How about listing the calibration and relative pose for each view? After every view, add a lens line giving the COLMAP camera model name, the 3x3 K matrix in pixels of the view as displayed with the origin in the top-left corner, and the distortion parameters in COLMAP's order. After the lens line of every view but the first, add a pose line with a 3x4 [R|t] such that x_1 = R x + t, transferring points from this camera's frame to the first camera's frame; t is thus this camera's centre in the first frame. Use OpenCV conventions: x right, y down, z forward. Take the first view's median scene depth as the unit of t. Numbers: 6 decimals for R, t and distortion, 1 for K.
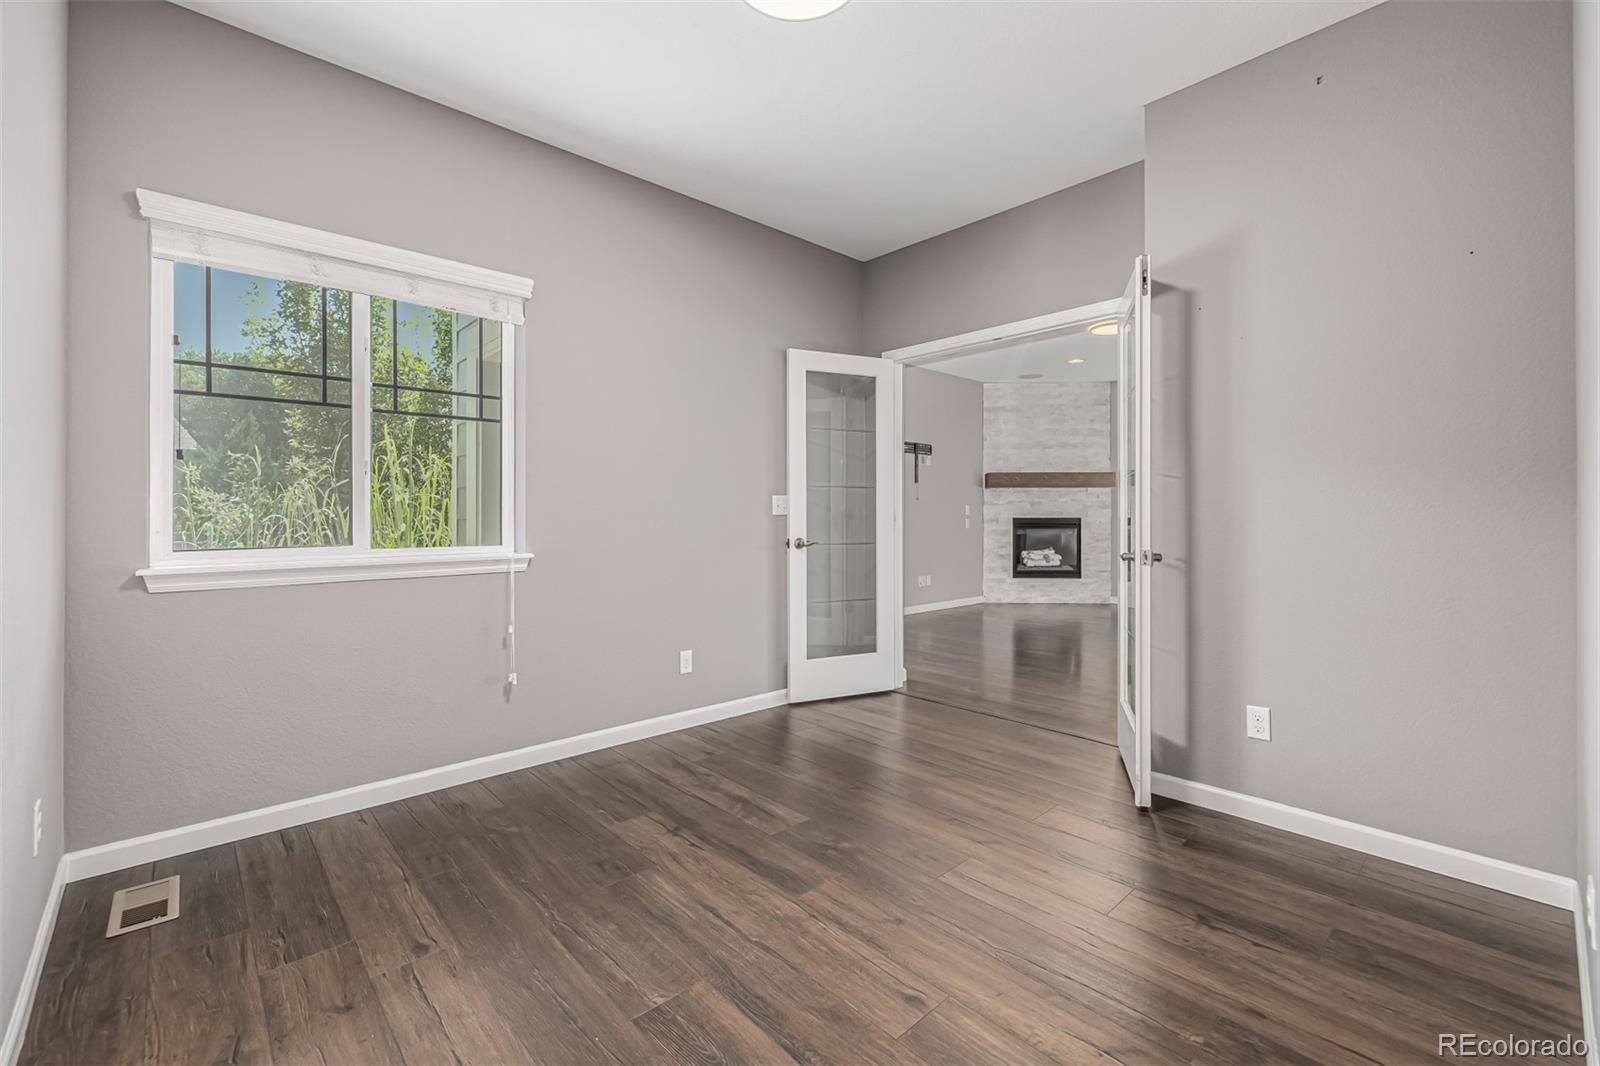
lens RADIAL K [[675.6, 0, 801.6], [0, 675.6, 521.8], [0, 0, 1]] dist [0.000929, -0.000220]
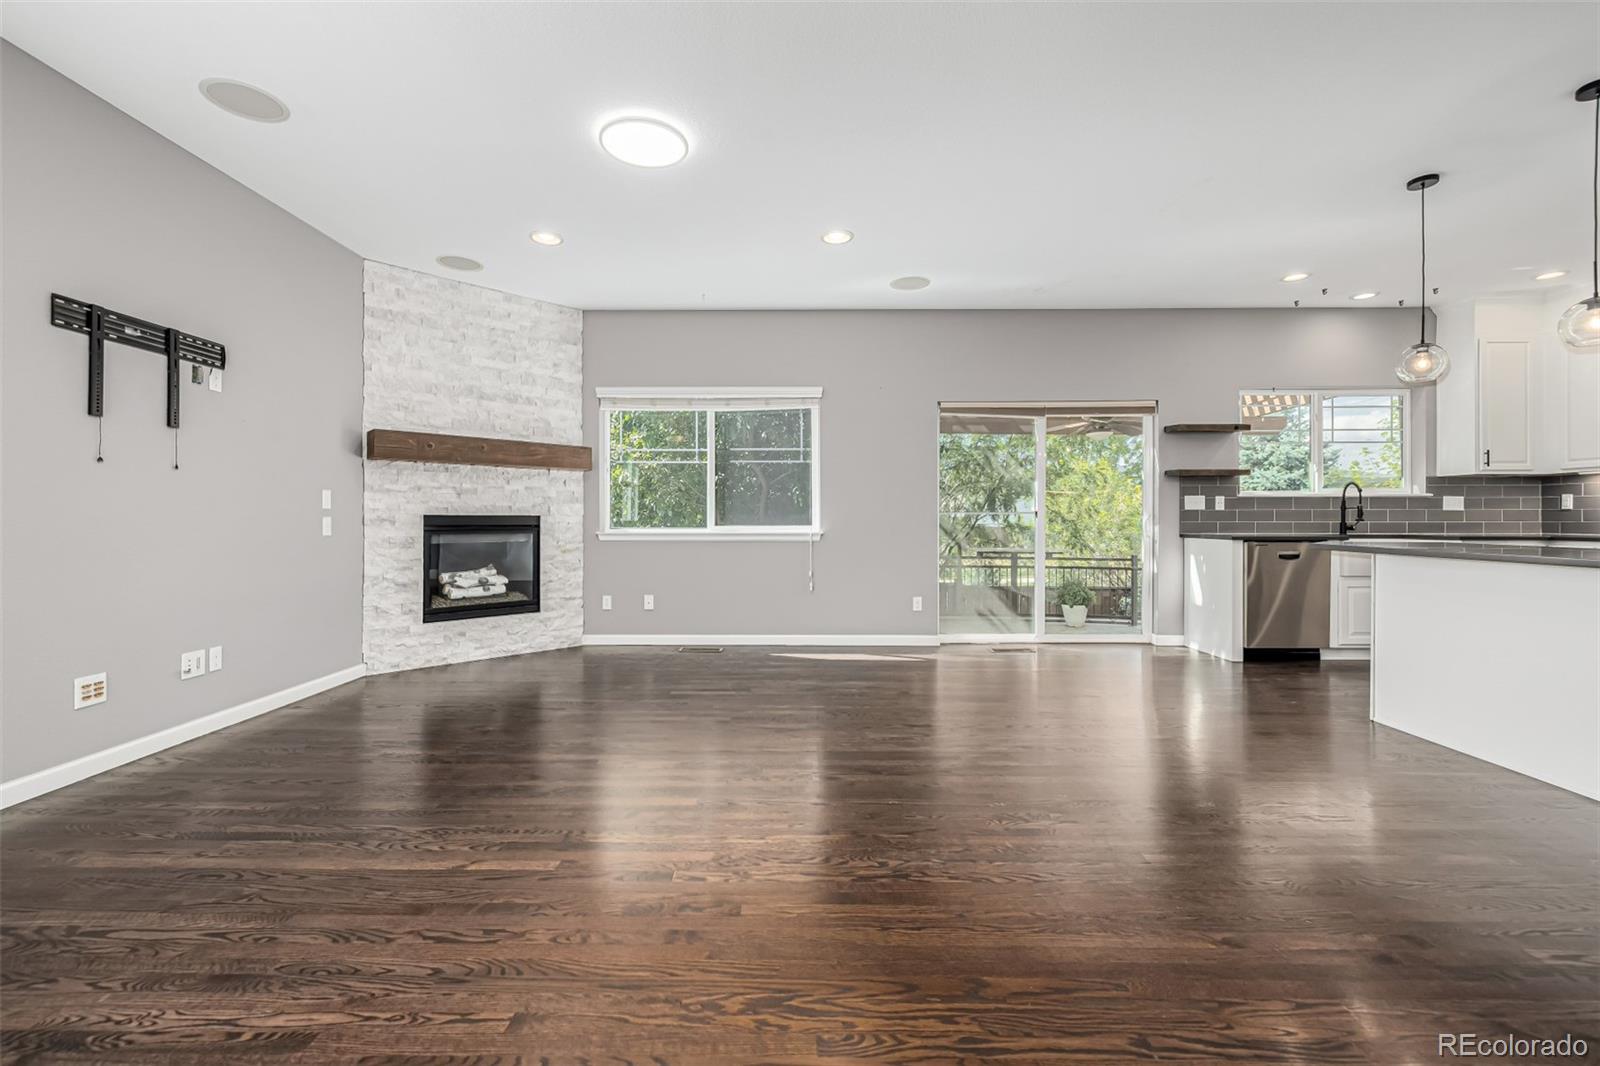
lens RADIAL K [[675.6, 0, 785.2], [0, 675.6, 519.7], [0, 0, 1]] dist [0.000929, -0.000220]
pose [[0.691438, 0.002310, 0.722432, 0.115438], [0.001275, 0.999989, -0.004418, 0.000441], [-0.722435, 0.003976, 0.691428, 0.397128]]
